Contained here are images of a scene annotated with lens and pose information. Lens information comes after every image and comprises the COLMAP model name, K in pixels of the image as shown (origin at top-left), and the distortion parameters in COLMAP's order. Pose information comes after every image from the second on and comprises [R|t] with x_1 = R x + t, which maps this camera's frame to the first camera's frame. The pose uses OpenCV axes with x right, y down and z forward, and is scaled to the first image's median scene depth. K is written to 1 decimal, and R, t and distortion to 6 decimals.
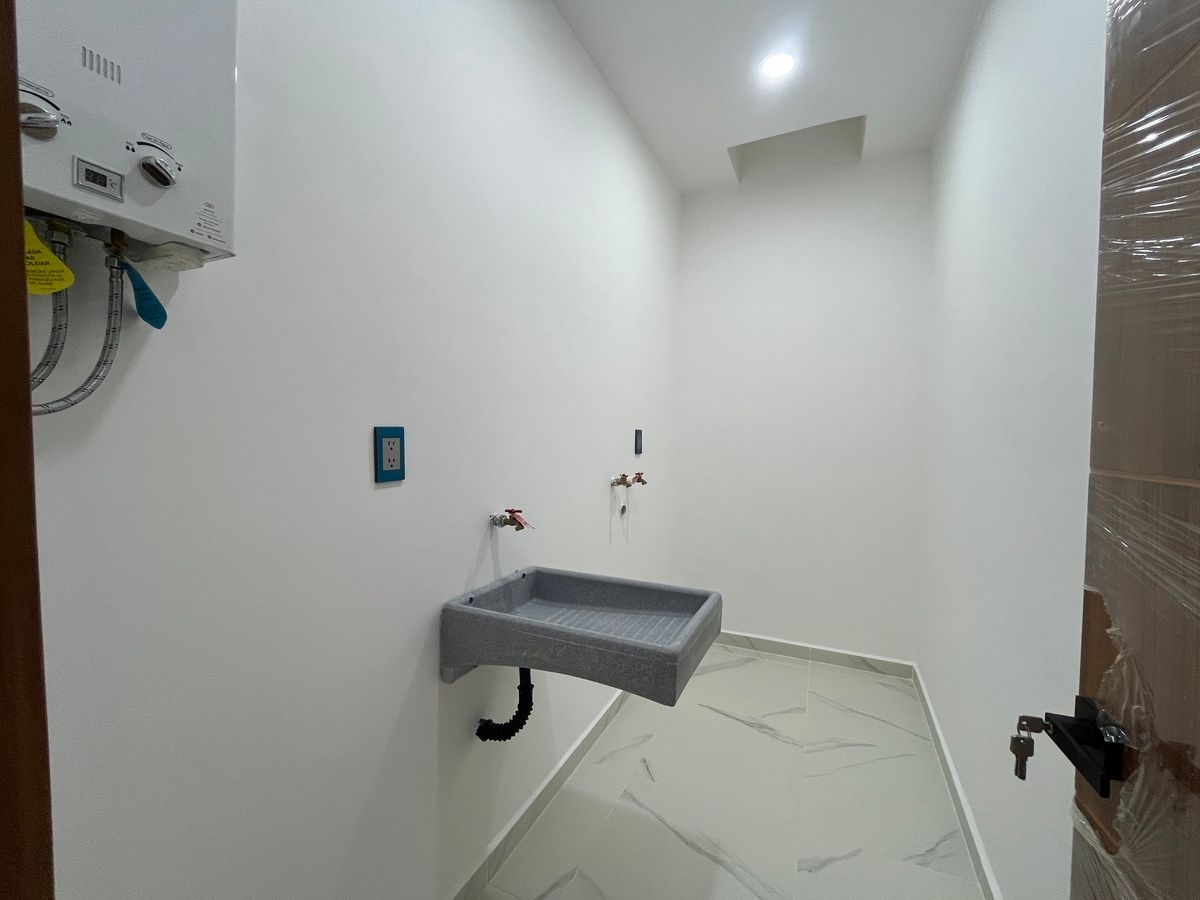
lens RADIAL K [[487.4, 0, 599.9], [0, 487.4, 450.5], [0, 0, 1]] dist [-0.003575, 0.000204]
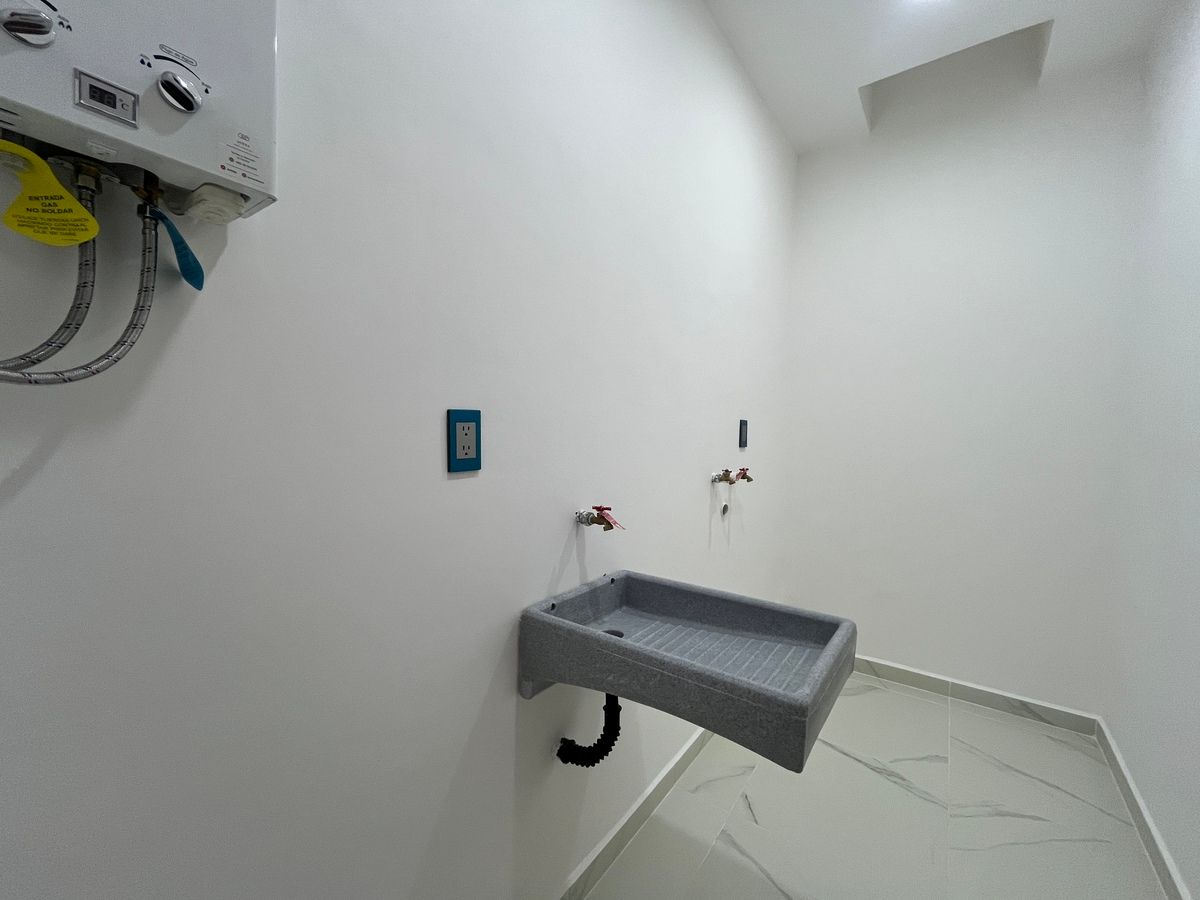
lens RADIAL K [[487.4, 0, 599.7], [0, 487.4, 451.9], [0, 0, 1]] dist [-0.003575, 0.000204]
pose [[0.981675, 0.017238, -0.189781, -0.016738], [-0.014250, 0.999752, 0.017099, 0.007973], [0.190028, -0.014081, 0.981678, 0.147169]]
